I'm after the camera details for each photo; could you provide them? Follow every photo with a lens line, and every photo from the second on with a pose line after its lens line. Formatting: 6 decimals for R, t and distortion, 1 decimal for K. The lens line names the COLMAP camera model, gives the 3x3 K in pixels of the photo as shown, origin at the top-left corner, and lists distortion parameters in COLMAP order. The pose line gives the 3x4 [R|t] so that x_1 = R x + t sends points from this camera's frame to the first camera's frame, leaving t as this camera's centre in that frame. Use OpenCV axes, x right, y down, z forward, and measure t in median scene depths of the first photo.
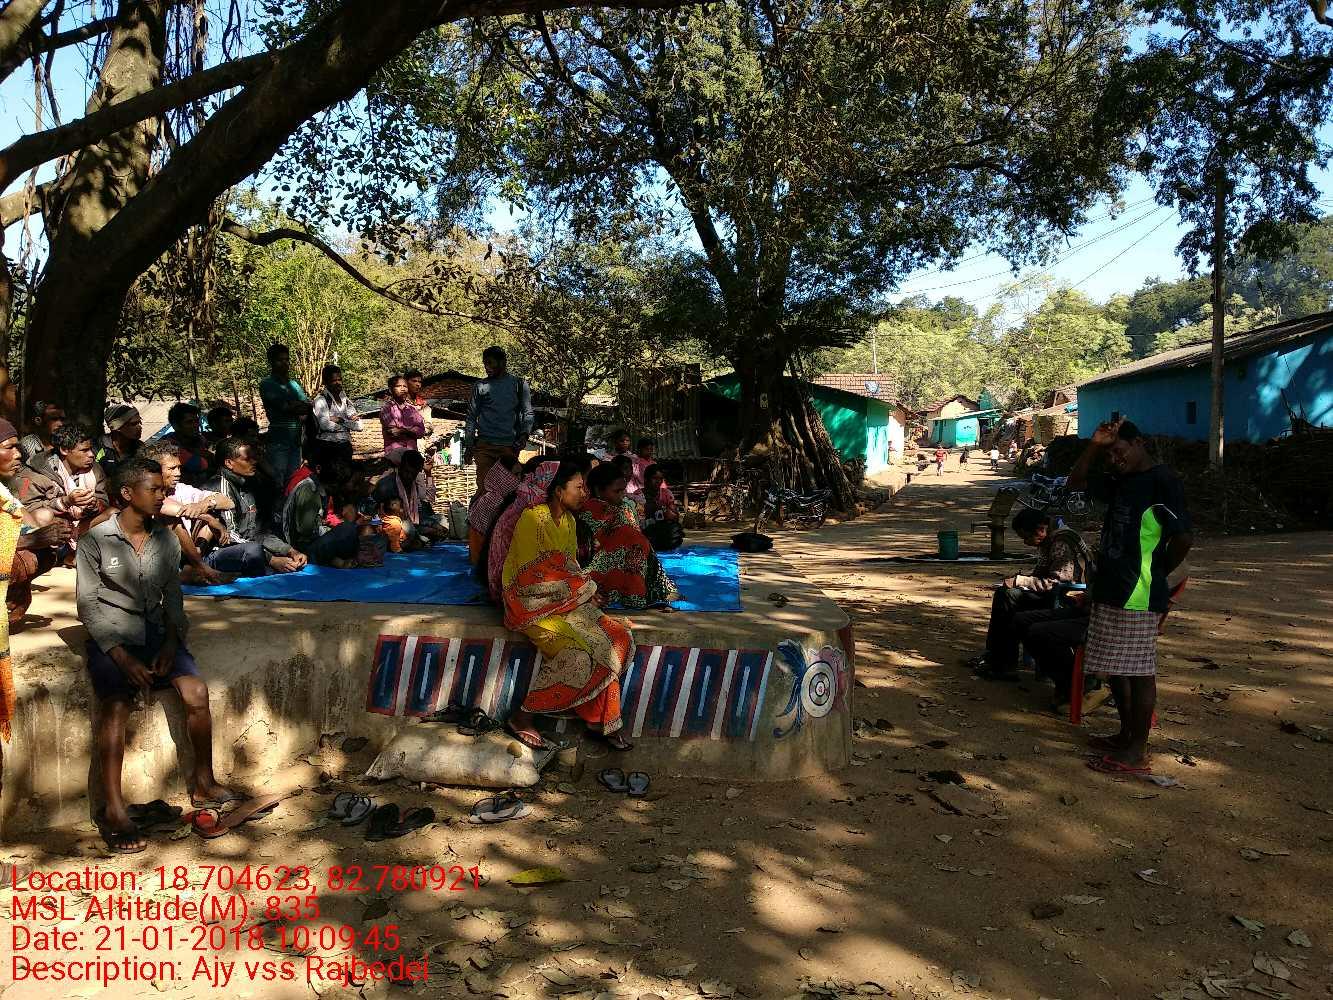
lens RADIAL K [[1028.1, 0, 673.6], [0, 1028.1, 496.8], [0, 0, 1]] dist [0.038023, -0.042494]
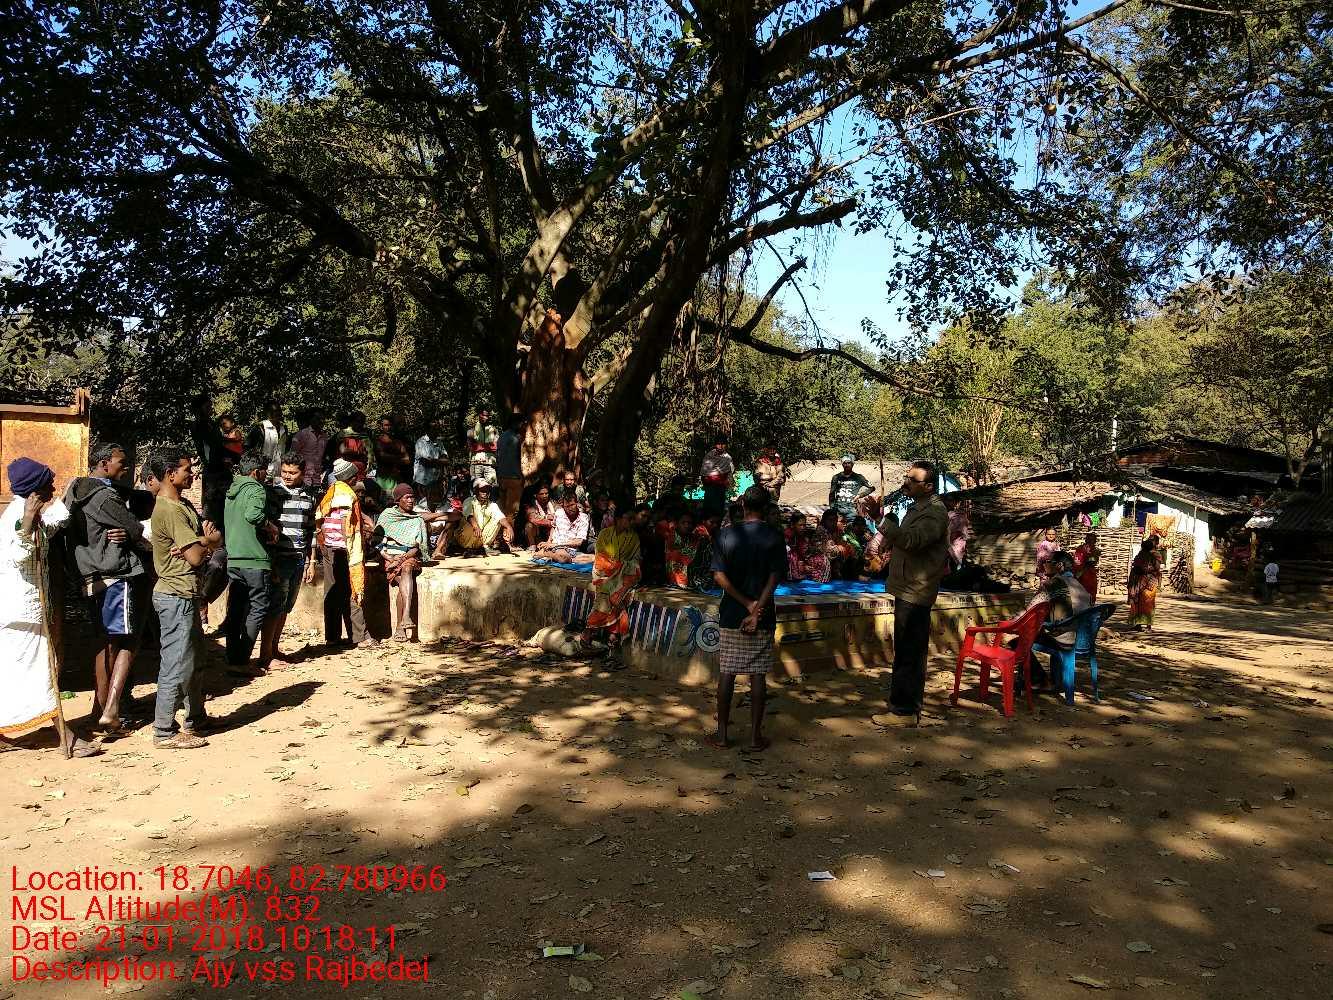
lens RADIAL K [[1028.1, 0, 664.8], [0, 1028.1, 502.8], [0, 0, 1]] dist [0.038023, -0.042494]
pose [[0.688925, 0.033628, -0.724052, 0.337041], [-0.071321, 0.997221, -0.021546, 0.000172], [0.721315, 0.066484, 0.689409, -0.072583]]
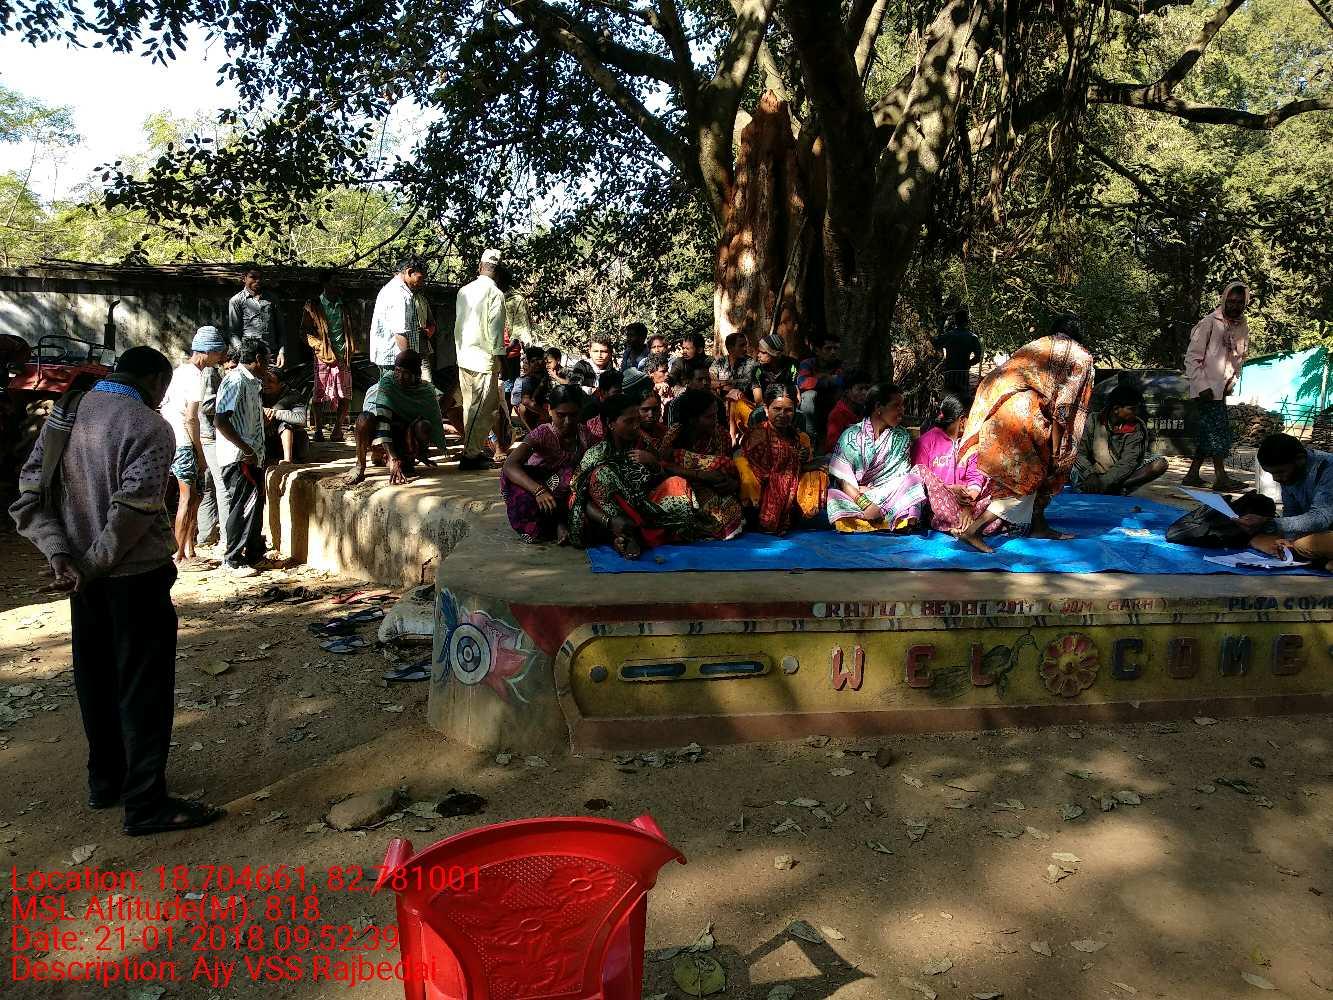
lens RADIAL K [[1028.1, 0, 666.8], [0, 1028.1, 498.2], [0, 0, 1]] dist [0.038023, -0.042494]
pose [[0.165213, 0.142201, -0.975953, 0.252310], [-0.056088, 0.989304, 0.134652, -0.018769], [0.984662, 0.032493, 0.171422, 0.250413]]
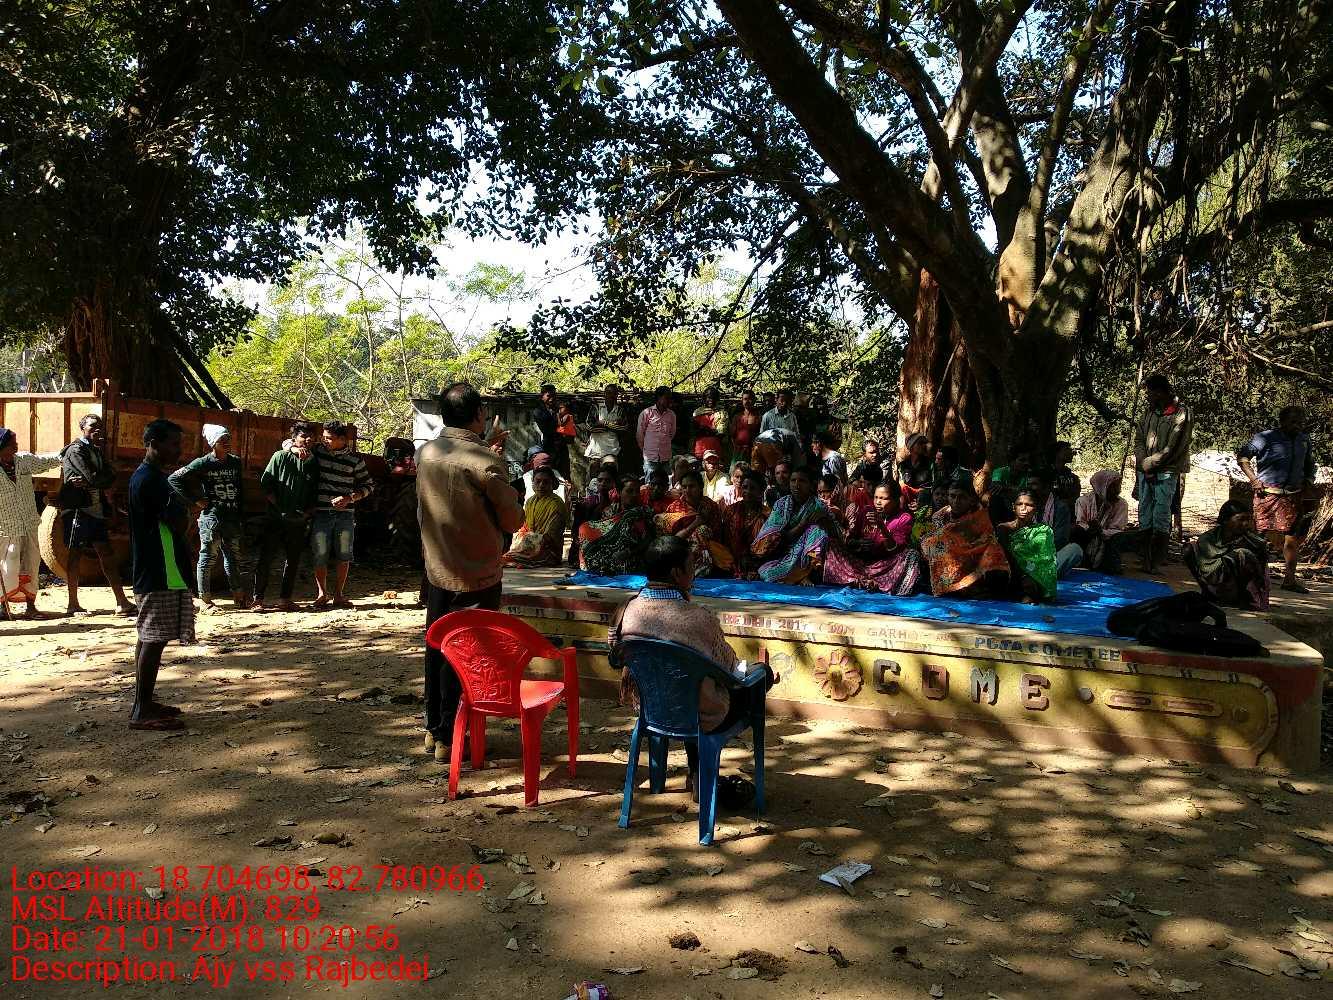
lens RADIAL K [[1028.1, 0, 669.2], [0, 1028.1, 489.3], [0, 0, 1]] dist [0.038023, -0.042494]
pose [[-0.283707, 0.015980, -0.958778, 0.354296], [-0.074979, 0.996430, 0.038794, -0.018285], [0.955975, 0.082894, -0.281496, 0.417605]]
